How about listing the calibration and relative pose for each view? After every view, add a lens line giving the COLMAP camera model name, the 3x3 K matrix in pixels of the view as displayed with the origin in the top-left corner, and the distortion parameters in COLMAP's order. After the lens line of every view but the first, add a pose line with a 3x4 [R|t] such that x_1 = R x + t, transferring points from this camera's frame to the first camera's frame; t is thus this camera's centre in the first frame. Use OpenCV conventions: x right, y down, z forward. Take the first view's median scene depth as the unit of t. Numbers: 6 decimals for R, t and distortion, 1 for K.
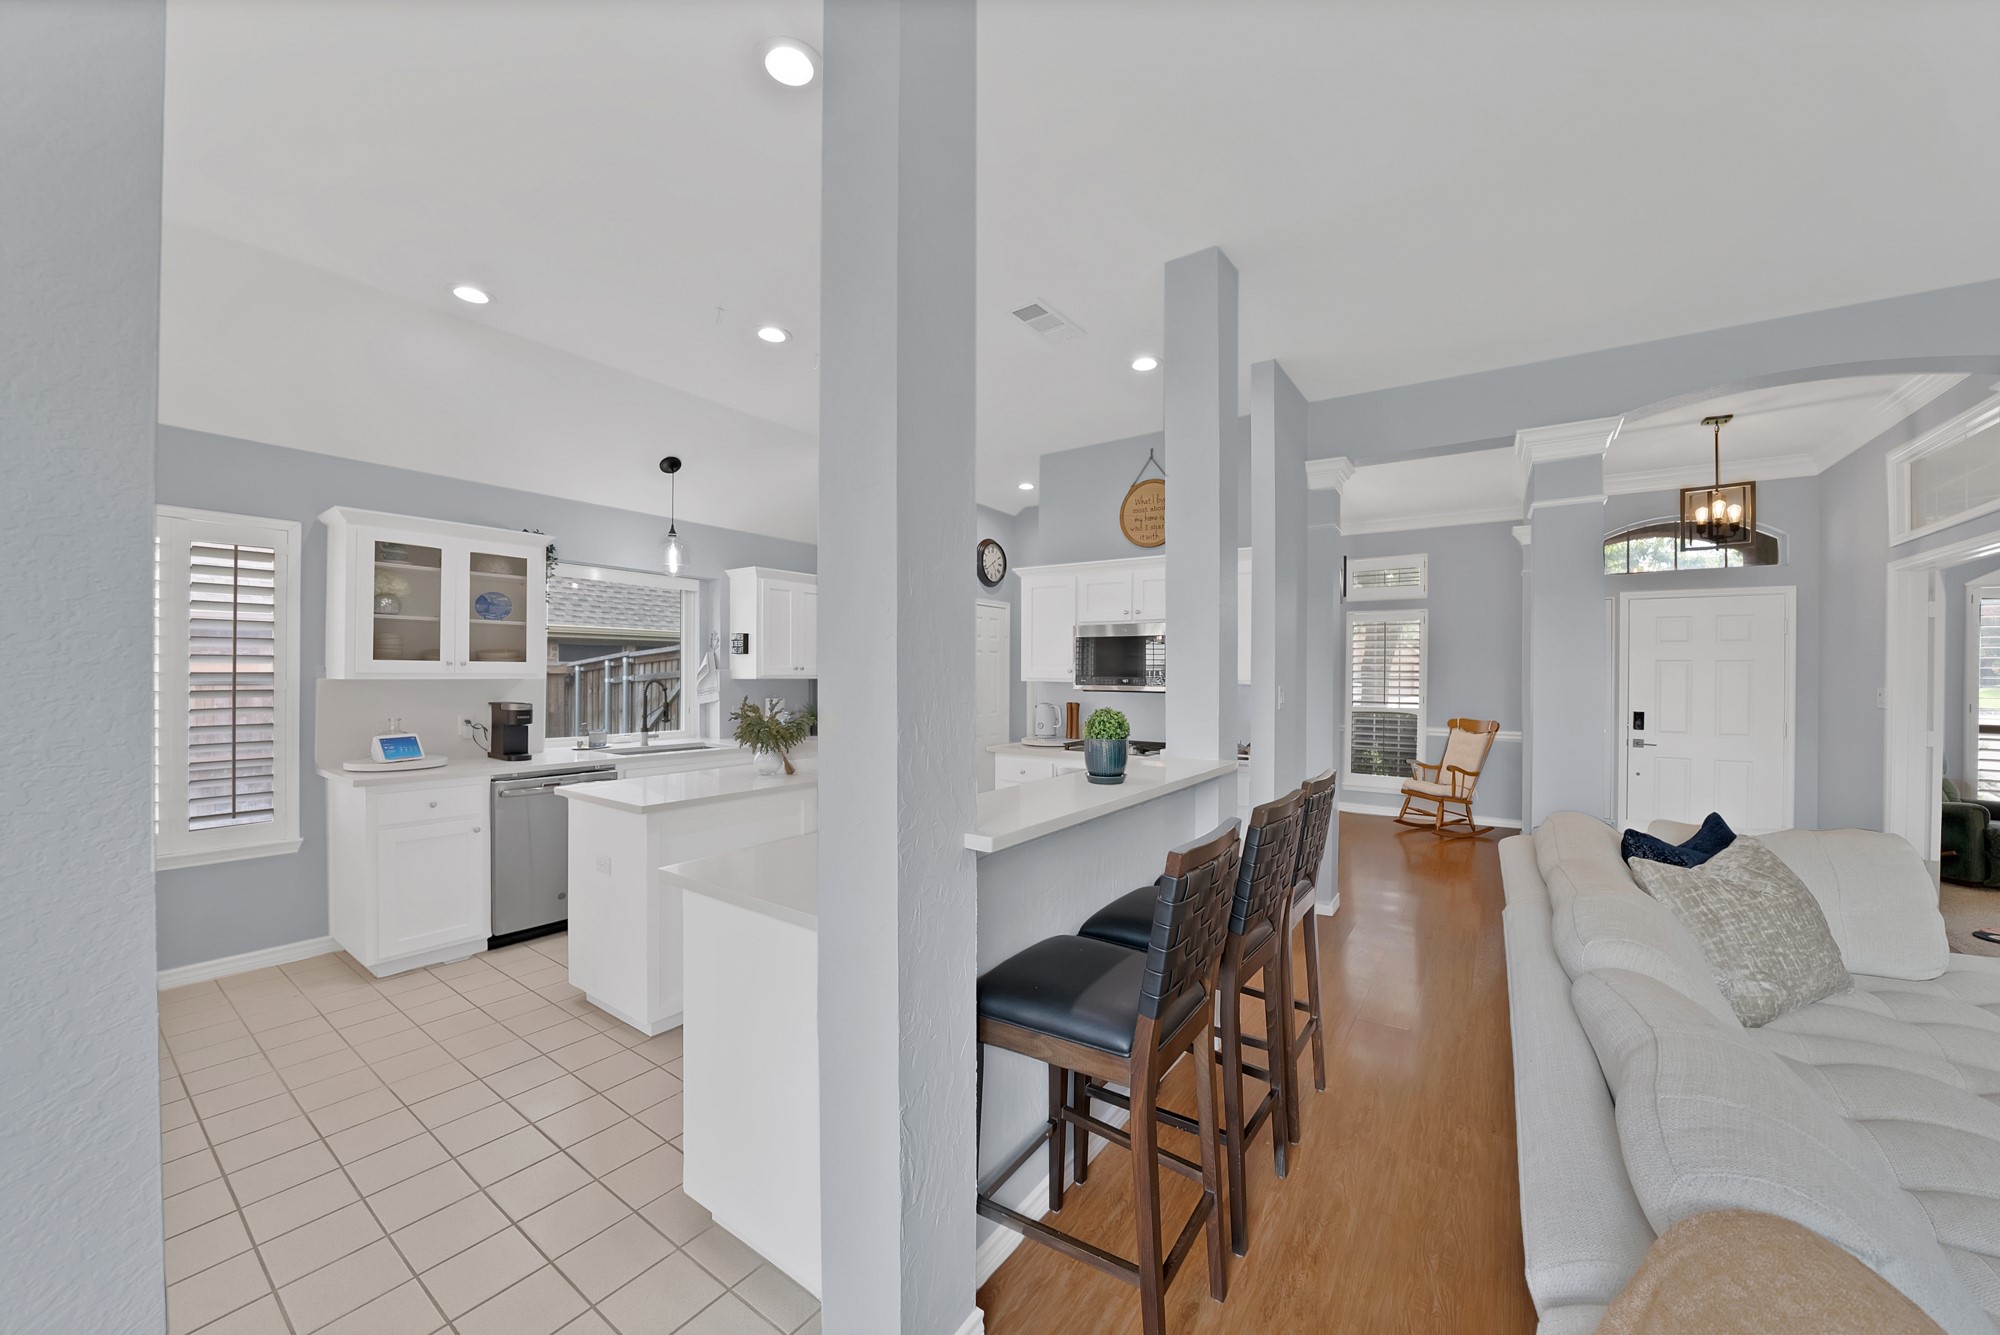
lens RADIAL K [[728.9, 0, 1005.4], [0, 728.9, 672.8], [0, 0, 1]] dist [-0.026597, 0.002930]
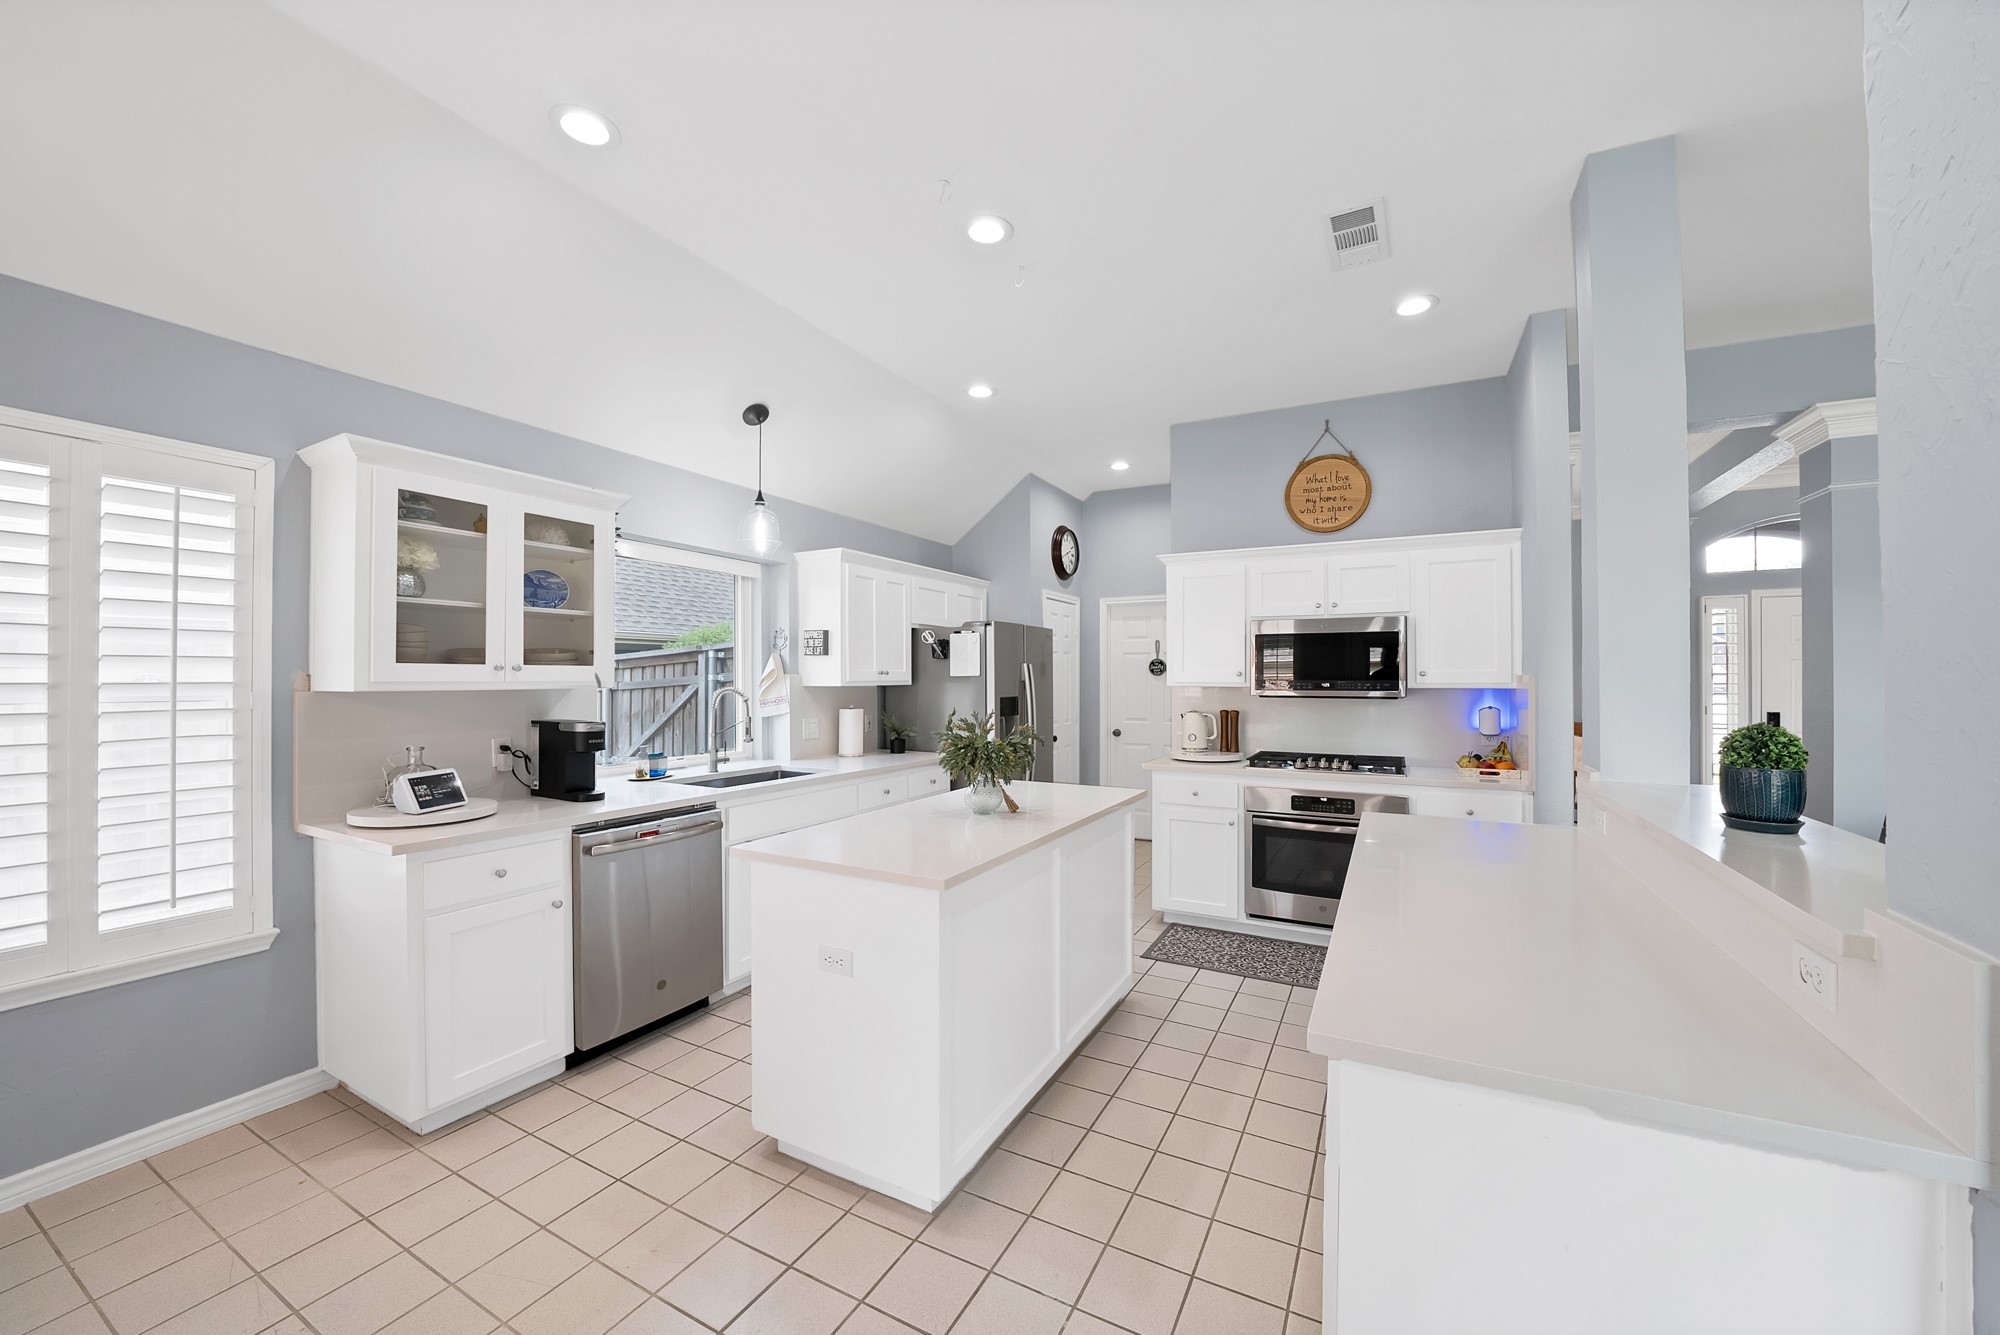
lens RADIAL K [[728.9, 0, 1011.7], [0, 728.9, 675.5], [0, 0, 1]] dist [-0.026597, 0.002930]
pose [[0.991214, -0.006438, 0.132115, -0.316799], [0.006731, 0.999976, -0.001768, -0.000588], [-0.132100, 0.002642, 0.991233, 0.198591]]
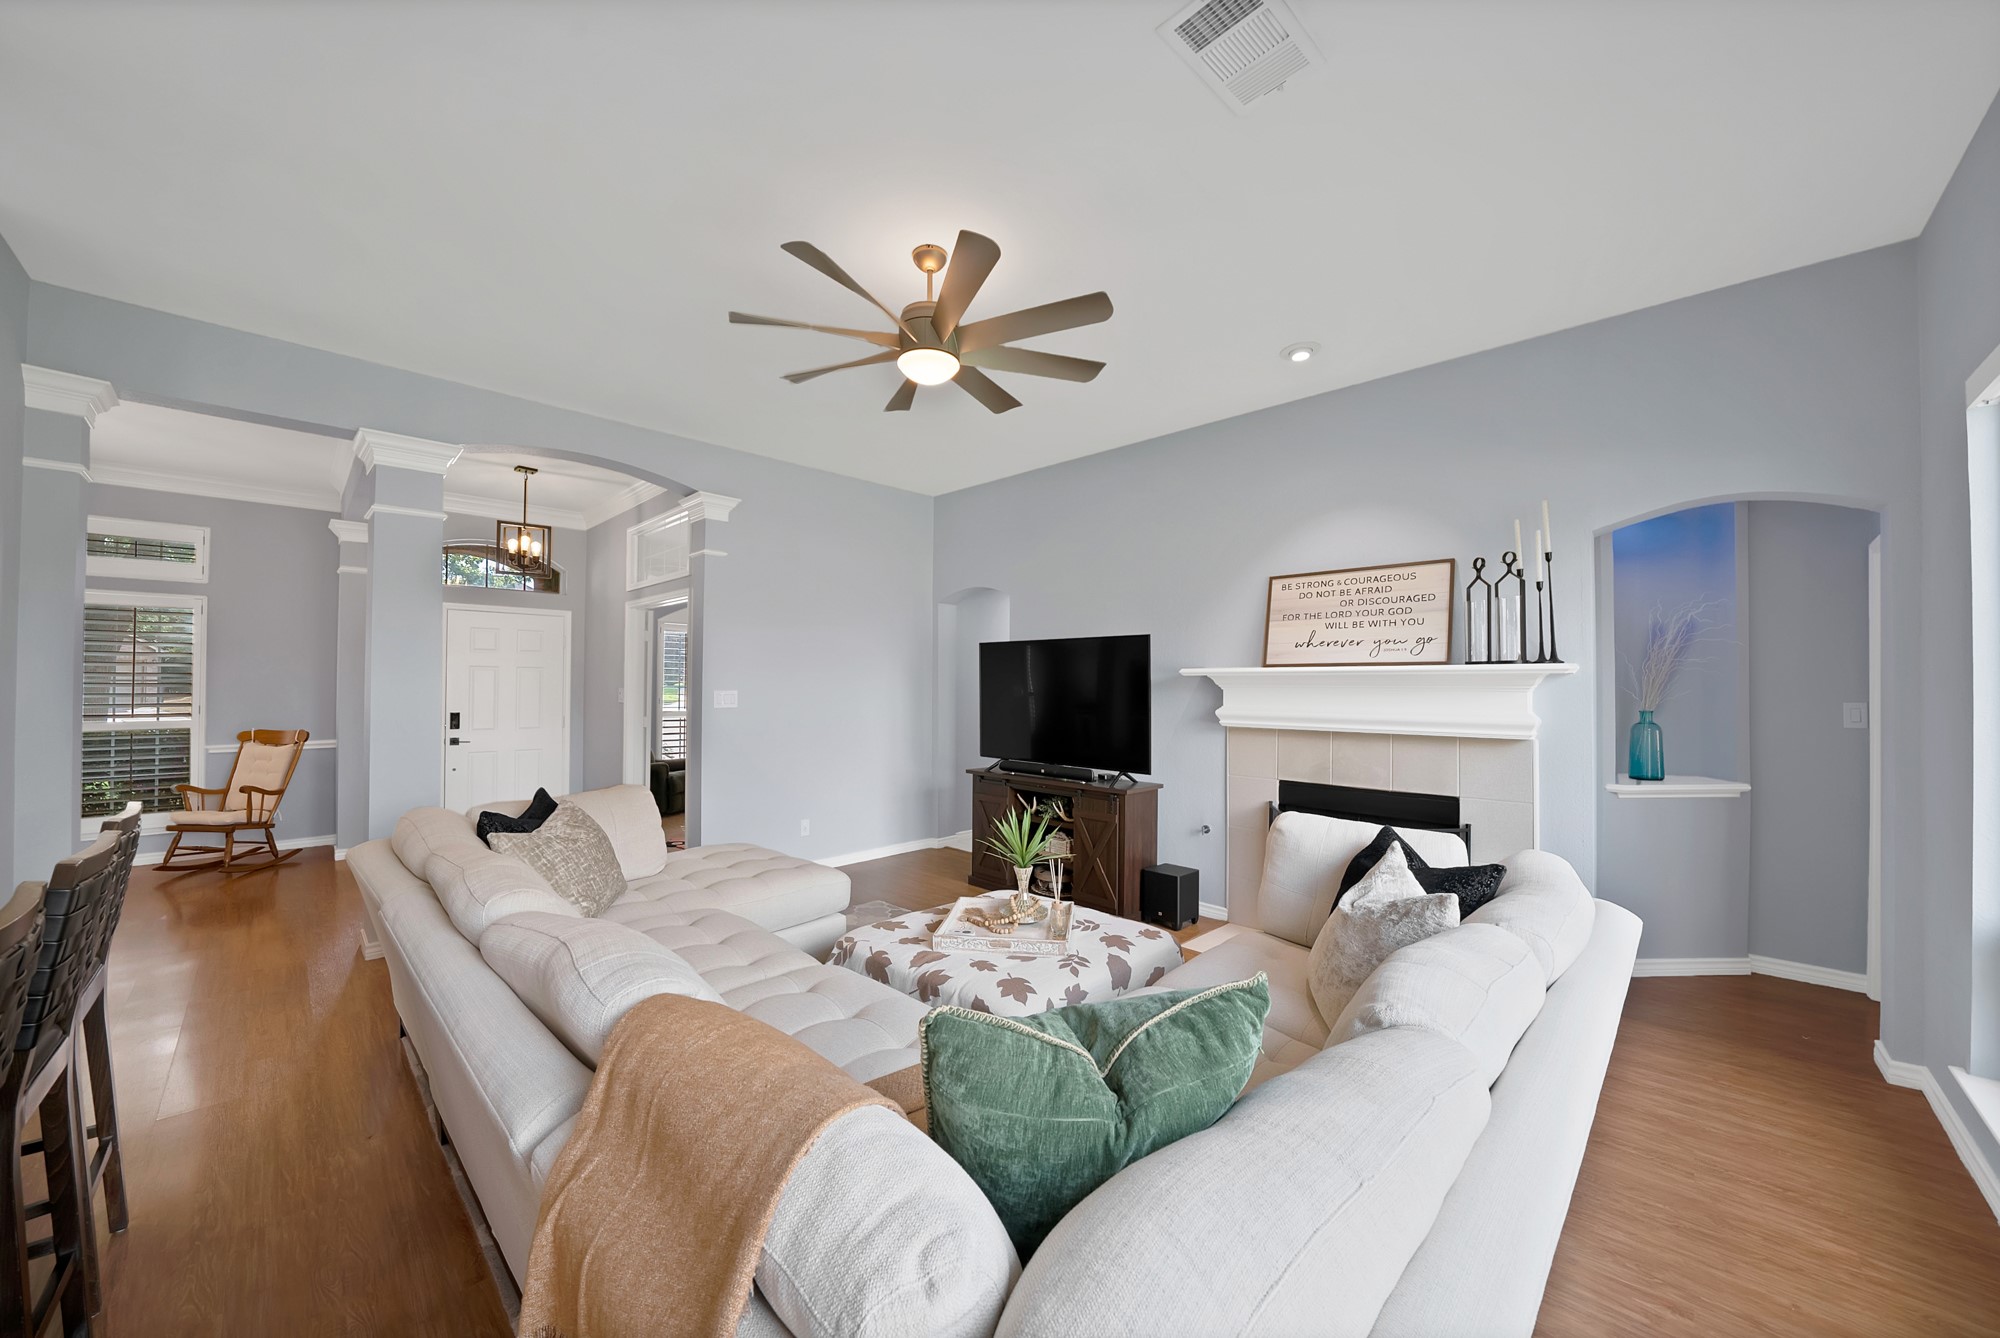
lens RADIAL K [[728.9, 0, 1007.3], [0, 728.9, 671.4], [0, 0, 1]] dist [-0.026597, 0.002930]
pose [[0.166326, 0.010790, 0.986012, -0.075817], [-0.004310, 0.999939, -0.010216, -0.001221], [-0.986061, -0.002551, 0.166363, -0.021075]]
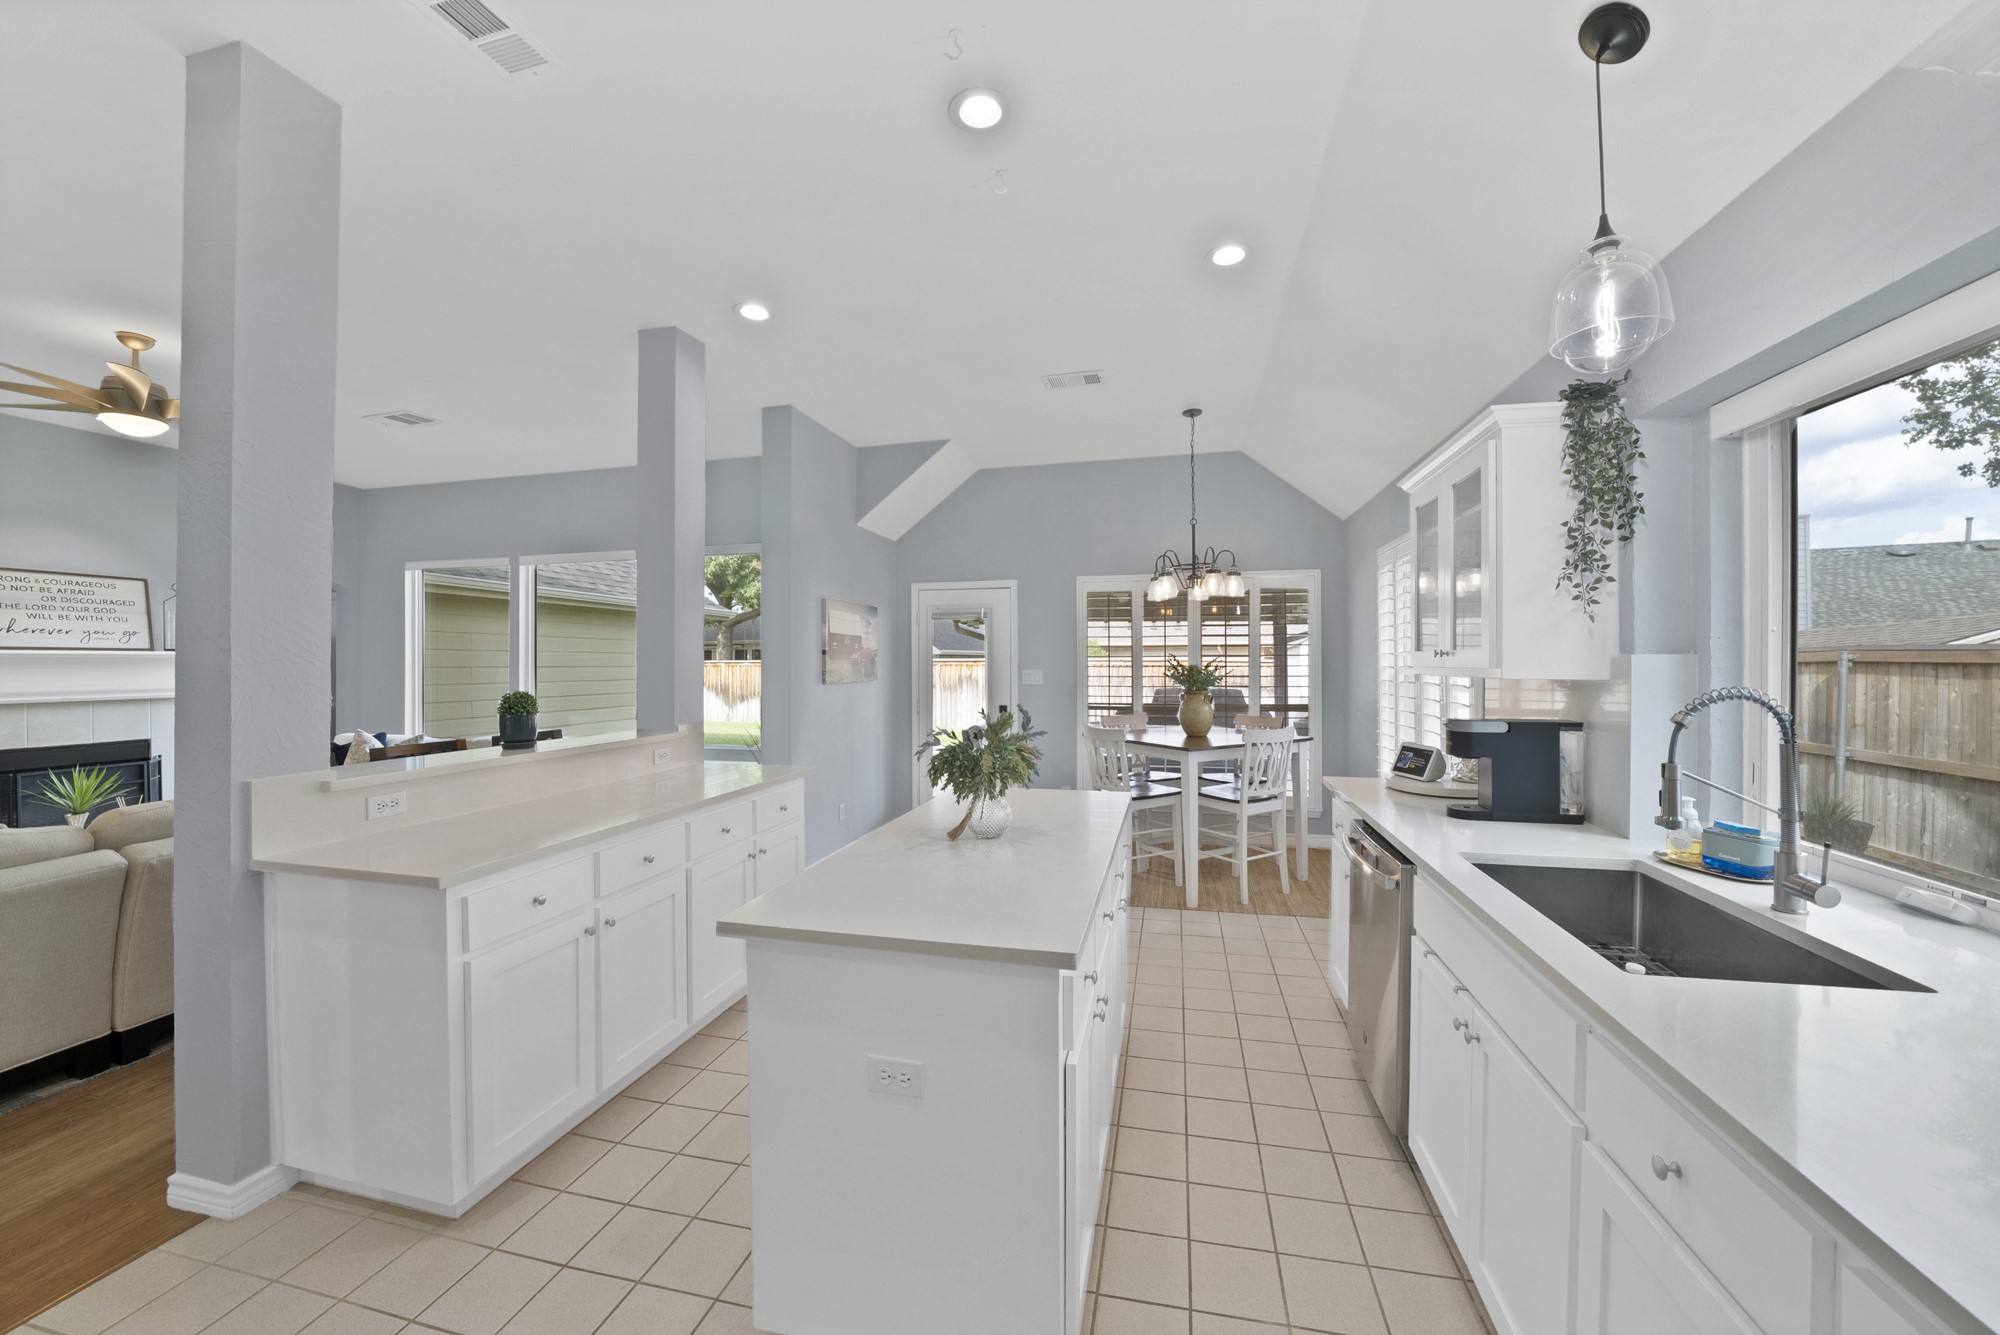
lens RADIAL K [[728.9, 0, 1020.8], [0, 728.9, 657.2], [0, 0, 1]] dist [-0.026597, 0.002930]
pose [[-0.919939, -0.006357, -0.392009, -0.076197], [-0.002474, 0.999943, -0.010410, 0.000330], [0.392053, -0.008607, -0.919902, 1.256339]]
